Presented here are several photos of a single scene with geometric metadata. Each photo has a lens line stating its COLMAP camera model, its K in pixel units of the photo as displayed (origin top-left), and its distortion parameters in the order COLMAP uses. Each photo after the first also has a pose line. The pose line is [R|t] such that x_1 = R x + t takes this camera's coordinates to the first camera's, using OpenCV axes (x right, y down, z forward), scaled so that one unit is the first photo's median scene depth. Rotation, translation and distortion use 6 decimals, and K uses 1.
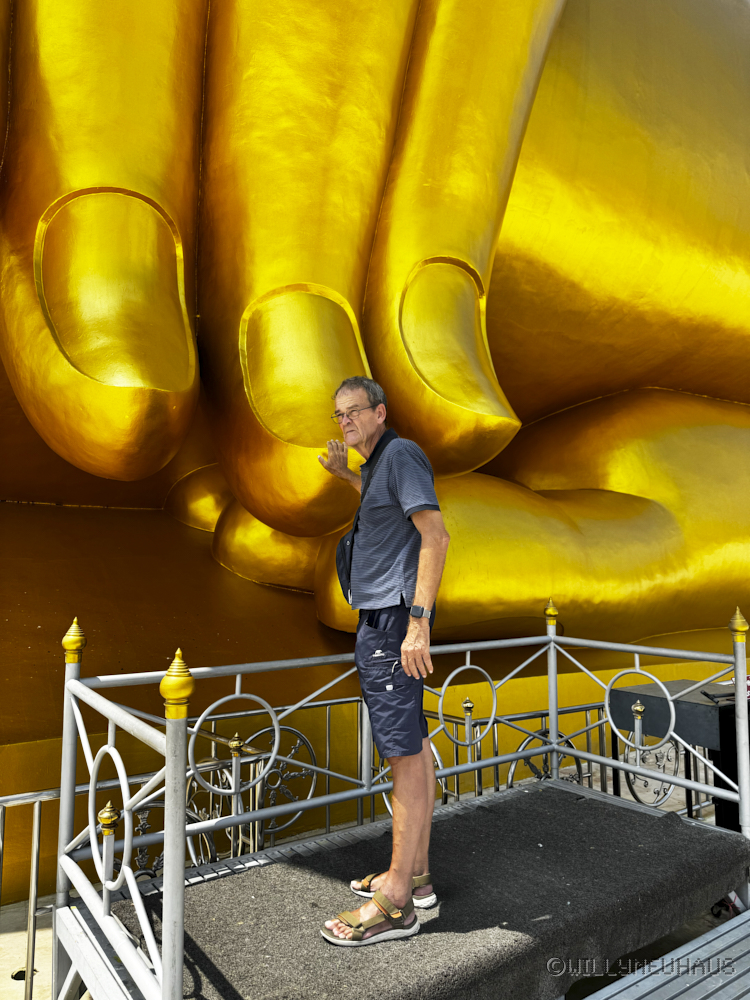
lens RADIAL K [[724.6, 0, 375.0], [0, 724.6, 500.0], [0, 0, 1]] dist [0.102543, -0.000430]
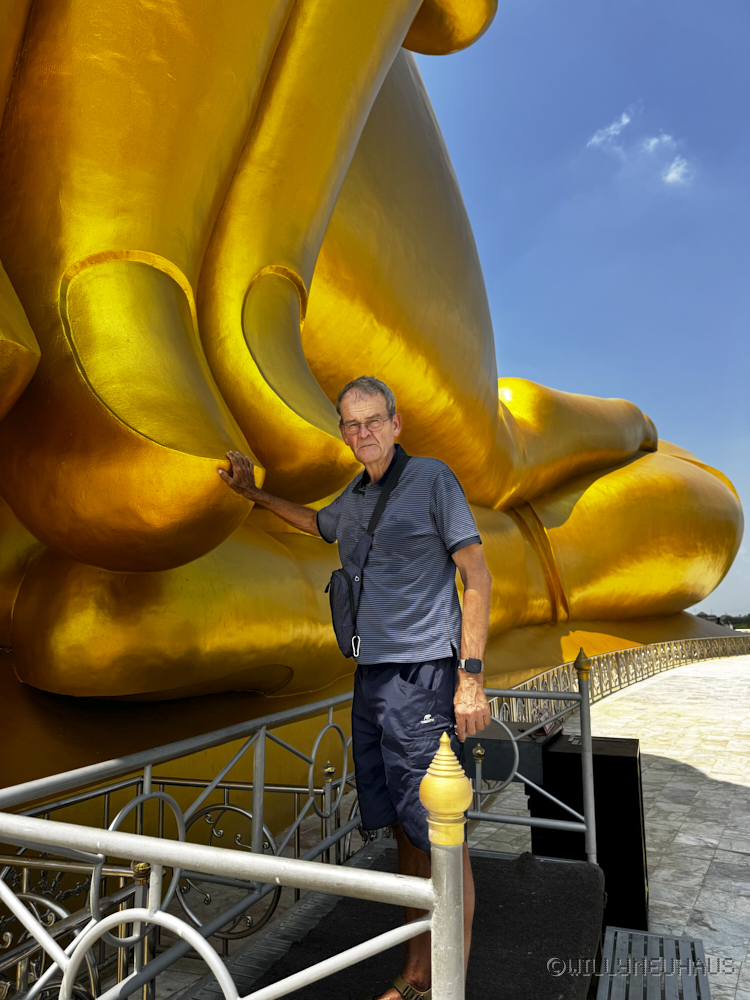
lens RADIAL K [[717.4, 0, 375.0], [0, 717.4, 500.0], [0, 0, 1]] dist [0.105295, -0.086525]
pose [[0.847278, 0.082676, 0.524676, -0.355658], [-0.049723, 0.995820, -0.076621, 0.025467], [-0.528817, 0.038831, 0.847847, 0.253685]]
